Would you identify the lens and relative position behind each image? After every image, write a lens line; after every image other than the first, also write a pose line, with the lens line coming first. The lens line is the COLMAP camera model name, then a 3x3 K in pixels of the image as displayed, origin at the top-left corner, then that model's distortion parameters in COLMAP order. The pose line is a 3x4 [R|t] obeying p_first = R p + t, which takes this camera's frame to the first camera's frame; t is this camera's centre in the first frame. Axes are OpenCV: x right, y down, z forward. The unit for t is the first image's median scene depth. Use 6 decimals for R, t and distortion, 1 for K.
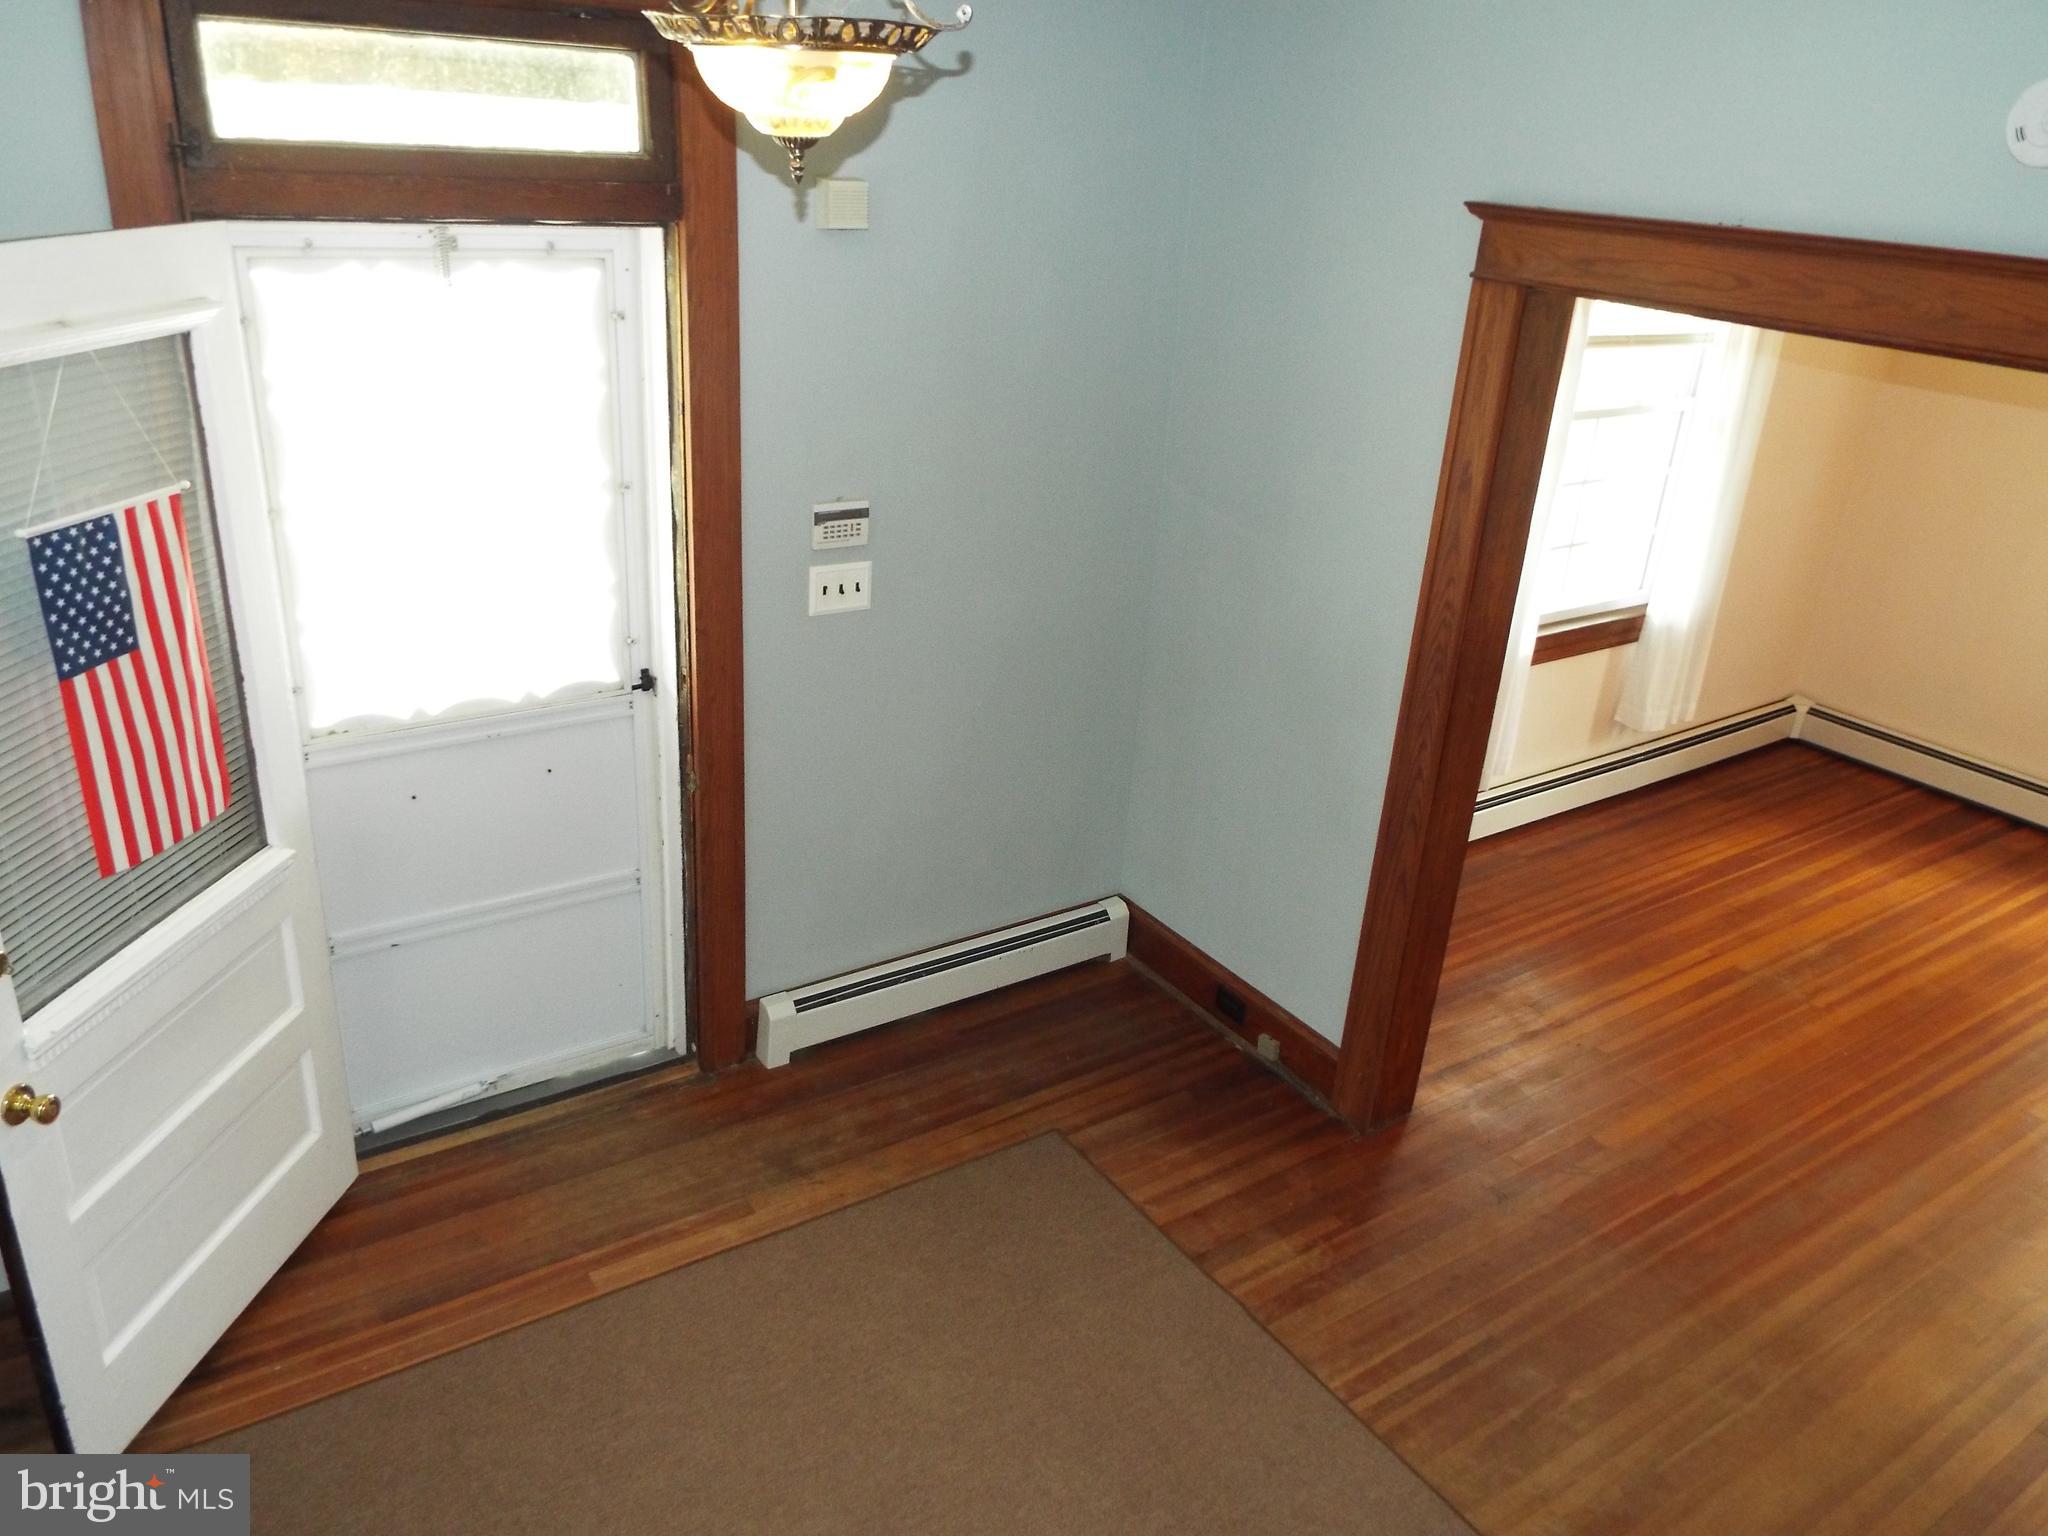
lens RADIAL K [[1490.0, 0, 1016.9], [0, 1490.0, 774.9], [0, 0, 1]] dist [-0.032806, 0.032088]
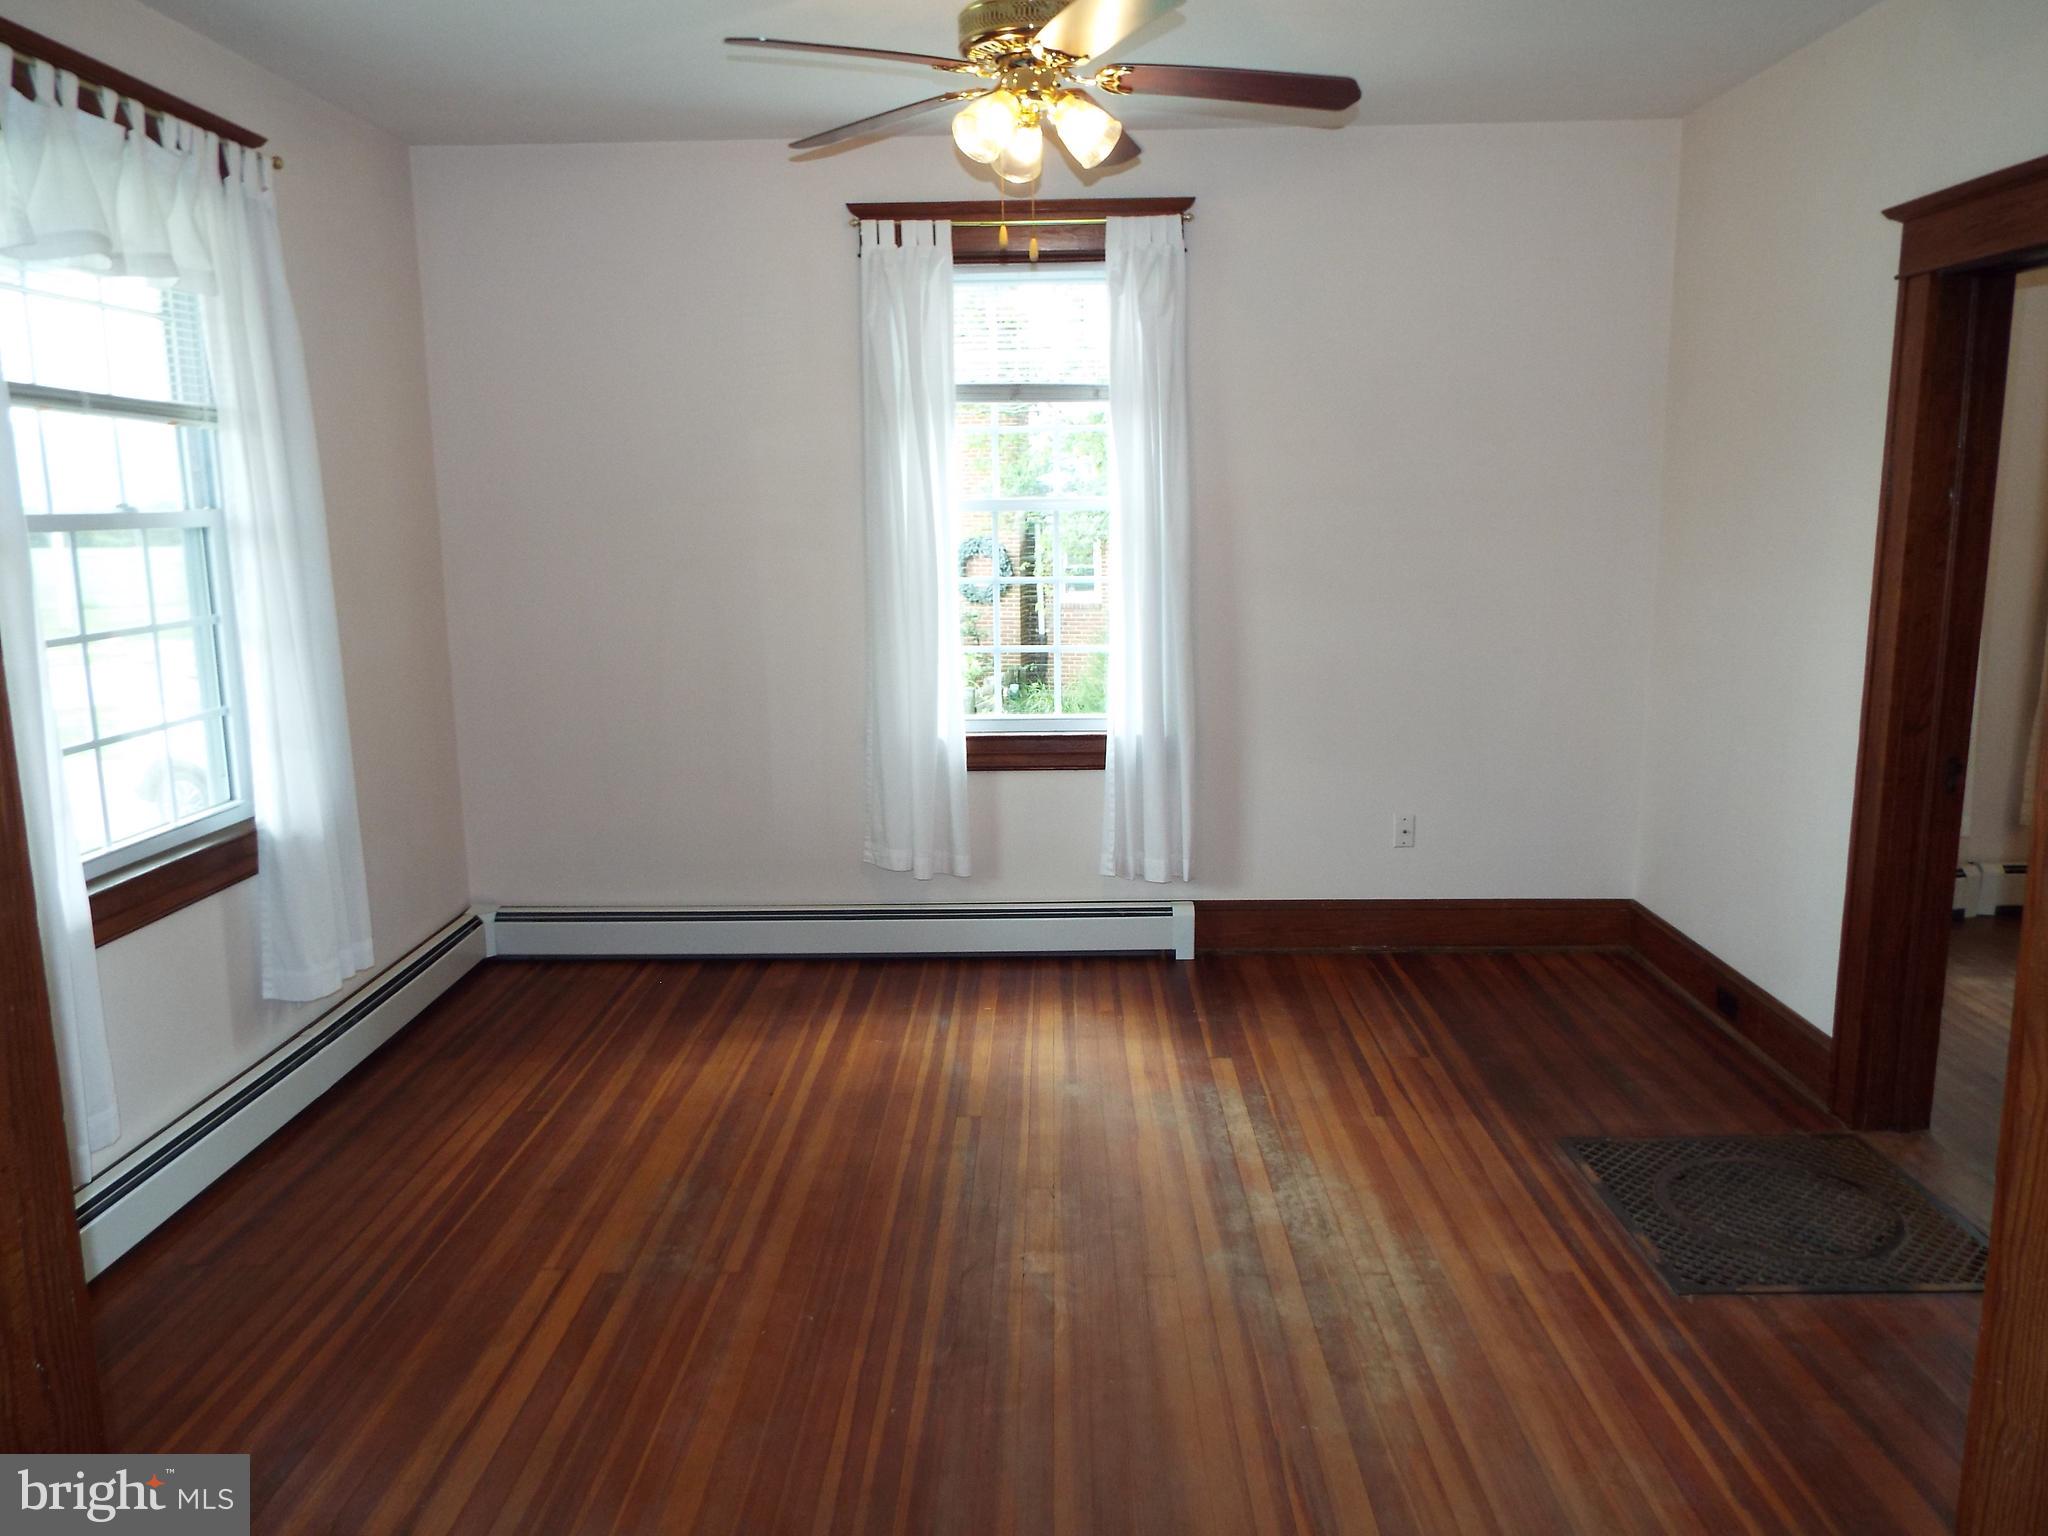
lens RADIAL K [[1490.0, 0, 1016.9], [0, 1490.0, 774.9], [0, 0, 1]] dist [-0.032806, 0.032088]
pose [[0.576939, -0.205267, 0.790574, 0.121869], [0.370051, 0.928560, -0.028960, 0.013968], [-0.728151, 0.309260, 0.611682, 0.396780]]
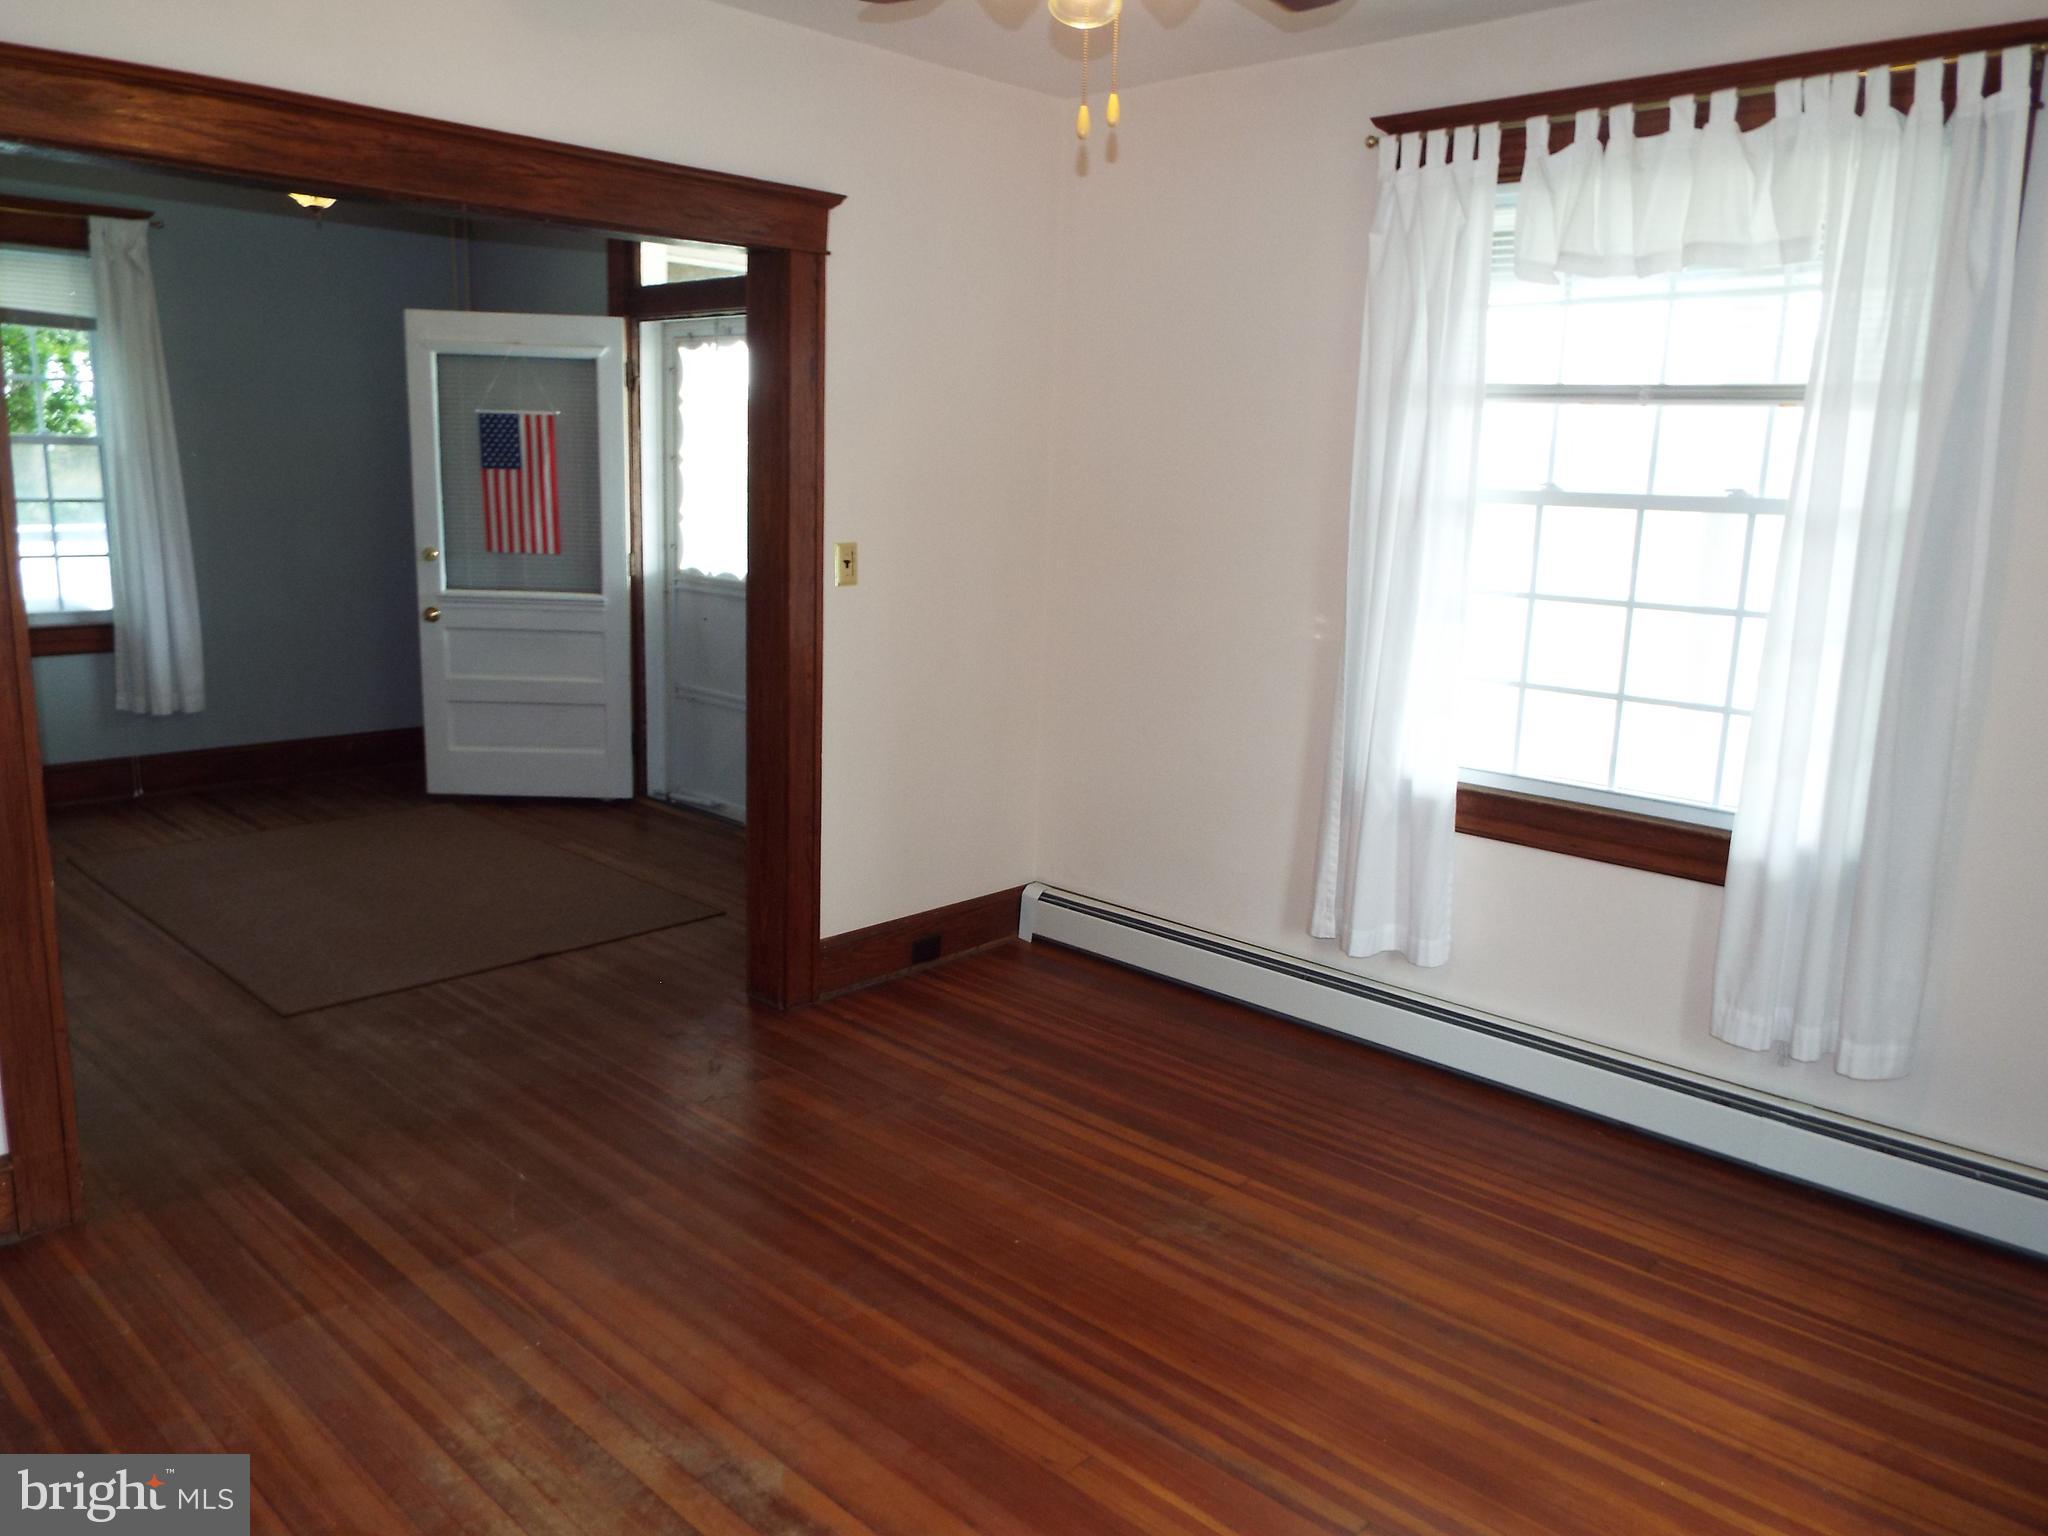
lens RADIAL K [[1492.1, 0, 1003.8], [0, 1492.1, 775.1], [0, 0, 1]] dist [0.015750, -0.001492]
pose [[0.207643, 0.151235, -0.966443, 1.070151], [-0.414834, 0.908351, 0.053016, -0.043894], [0.885888, 0.389905, 0.251350, 0.638939]]
